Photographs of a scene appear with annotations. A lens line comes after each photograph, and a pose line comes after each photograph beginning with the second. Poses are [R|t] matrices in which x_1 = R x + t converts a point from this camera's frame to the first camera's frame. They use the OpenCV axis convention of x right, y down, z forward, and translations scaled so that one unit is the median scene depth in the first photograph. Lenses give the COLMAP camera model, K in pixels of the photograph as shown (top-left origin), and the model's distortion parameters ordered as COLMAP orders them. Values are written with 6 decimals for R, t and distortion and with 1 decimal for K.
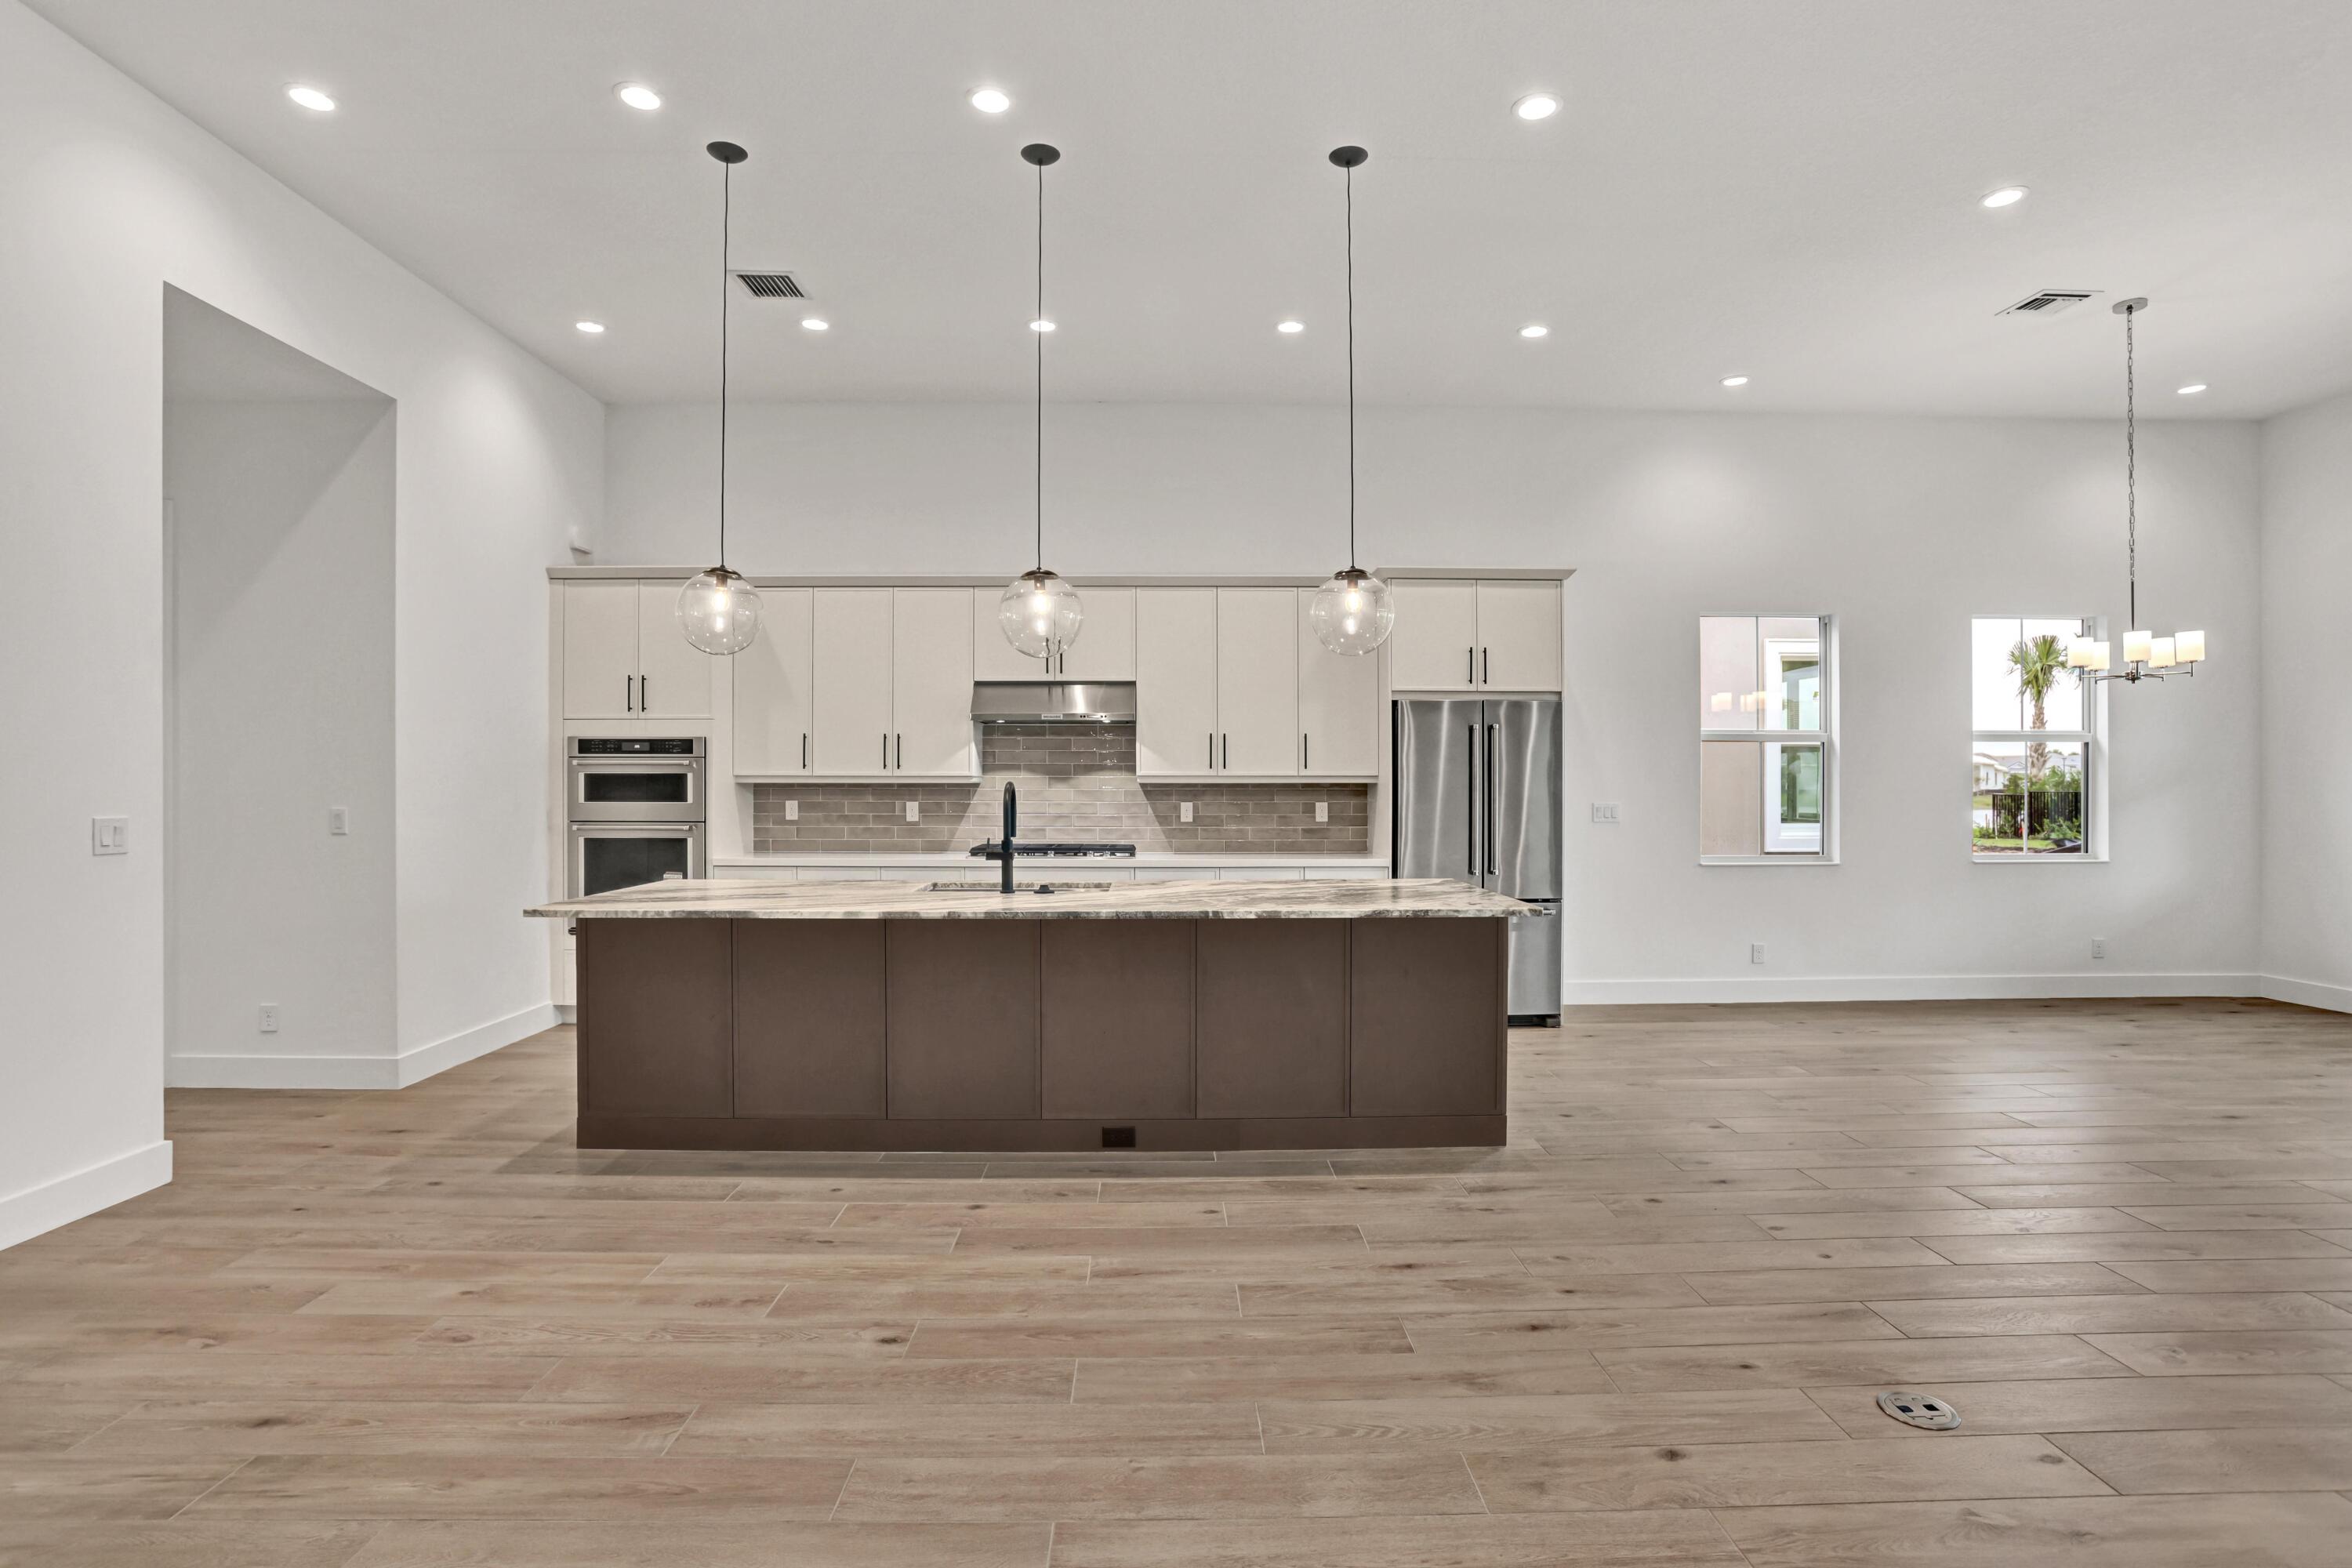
lens RADIAL K [[1142.7, 0, 1176.0], [0, 1142.7, 784.0], [0, 0, 1]] dist [-0.056363, 0.014209]
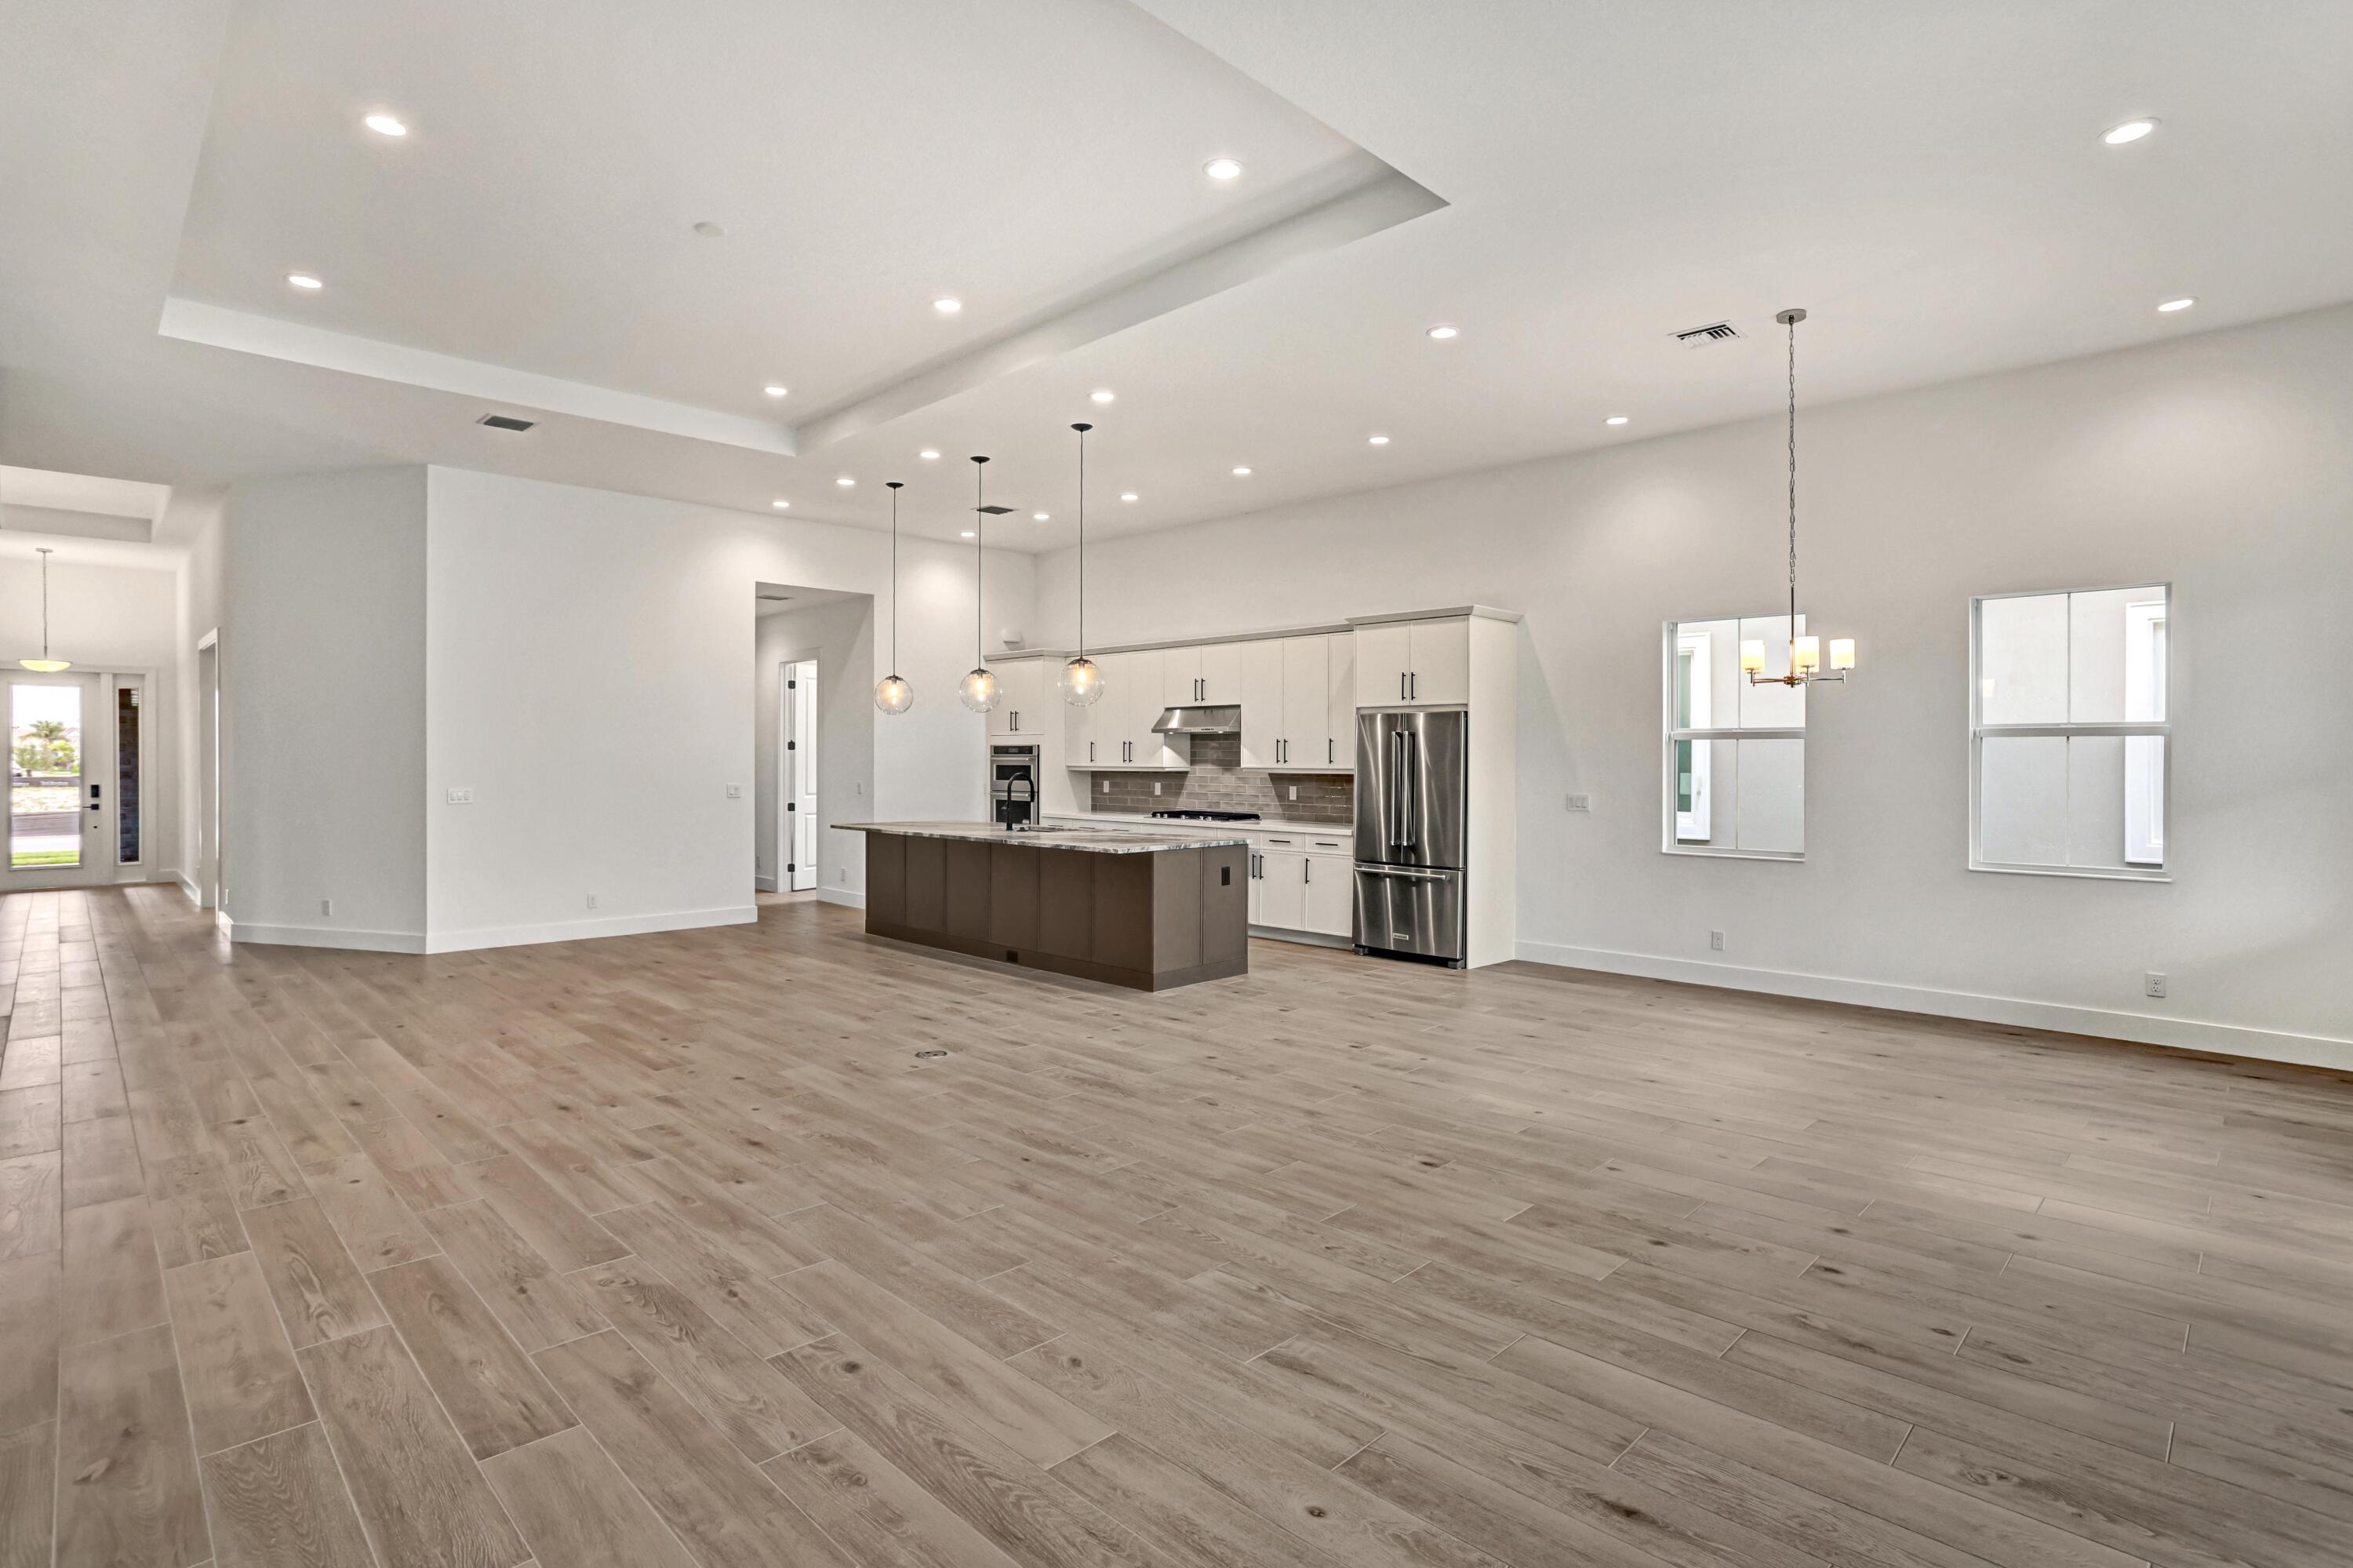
lens RADIAL K [[1152.8, 0, 1164.9], [0, 1152.8, 756.7], [0, 0, 1]] dist [-0.034412, 0.000163]
pose [[0.693083, 0.000236, -0.720857, 1.049434], [-0.002222, 0.999996, -0.001809, -0.020034], [0.720854, 0.002855, 0.693081, -0.125727]]
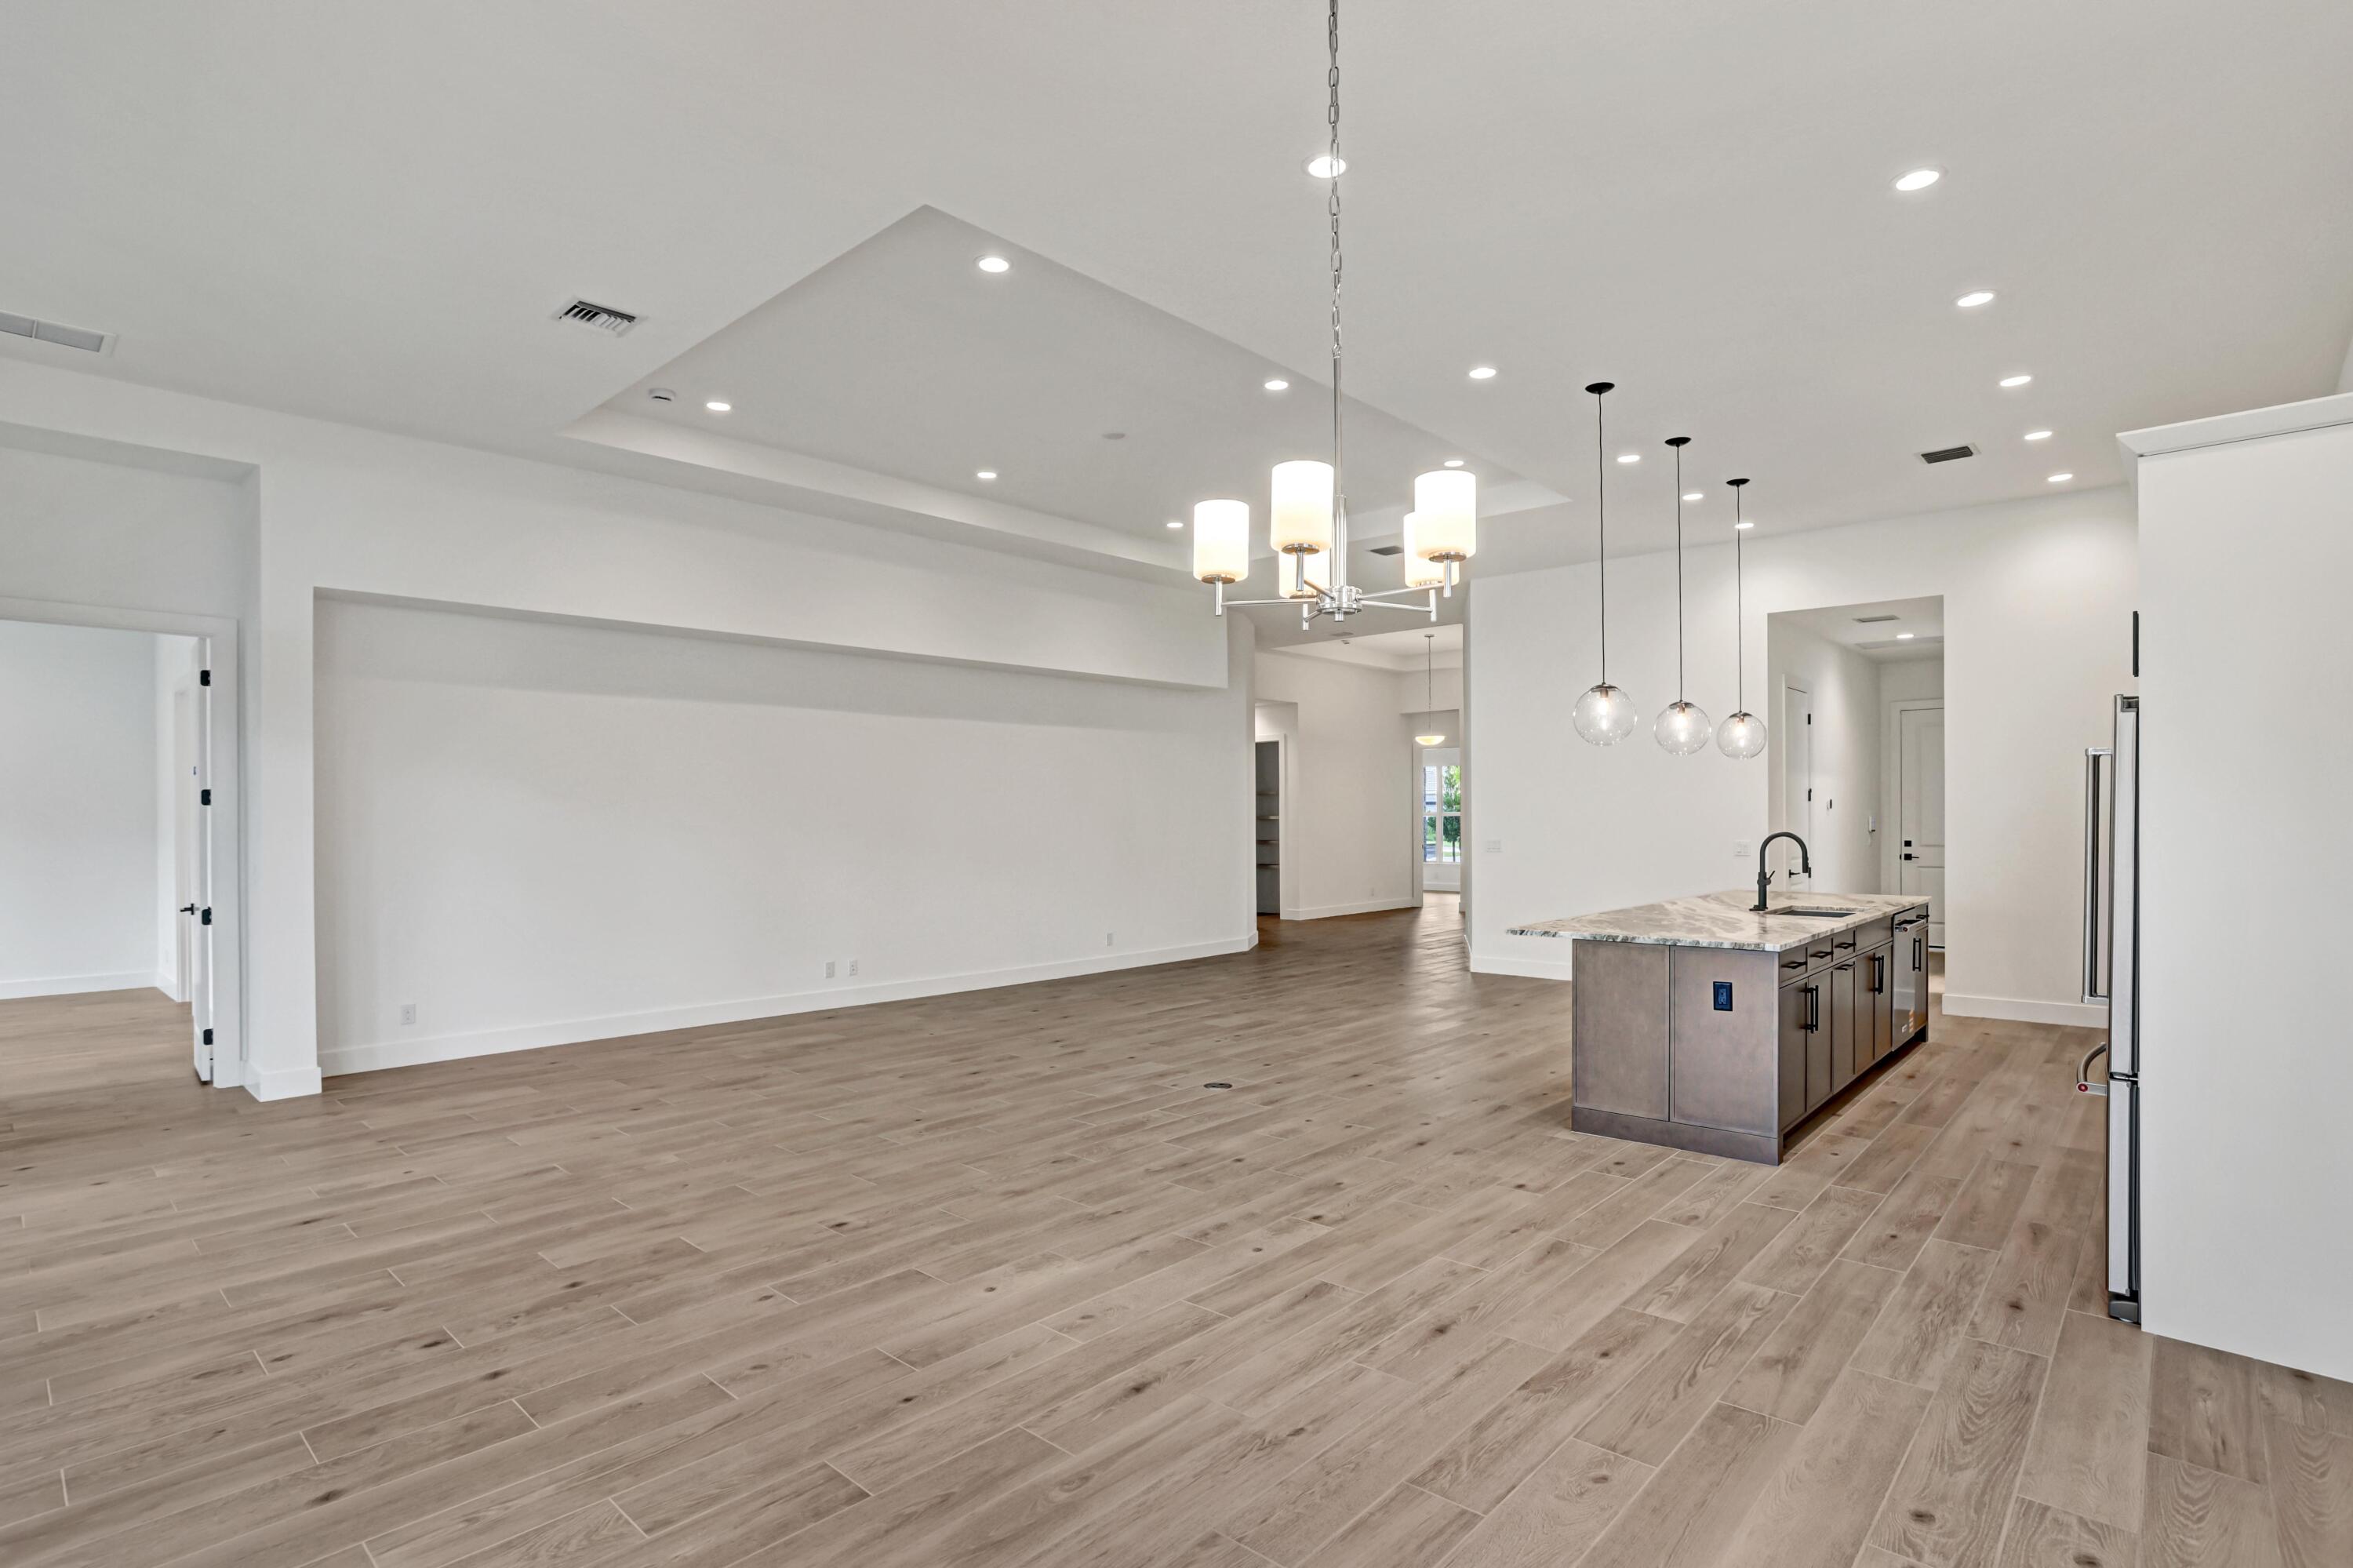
lens RADIAL K [[1179.6, 0, 1182.4], [0, 1179.6, 824.9], [0, 0, 1]] dist [-0.065142, 0.013968]
pose [[-0.691863, 0.004730, -0.722013, 1.018005], [0.006460, 0.999979, 0.000361, -0.011621], [0.722000, -0.004414, -0.691879, 1.068386]]
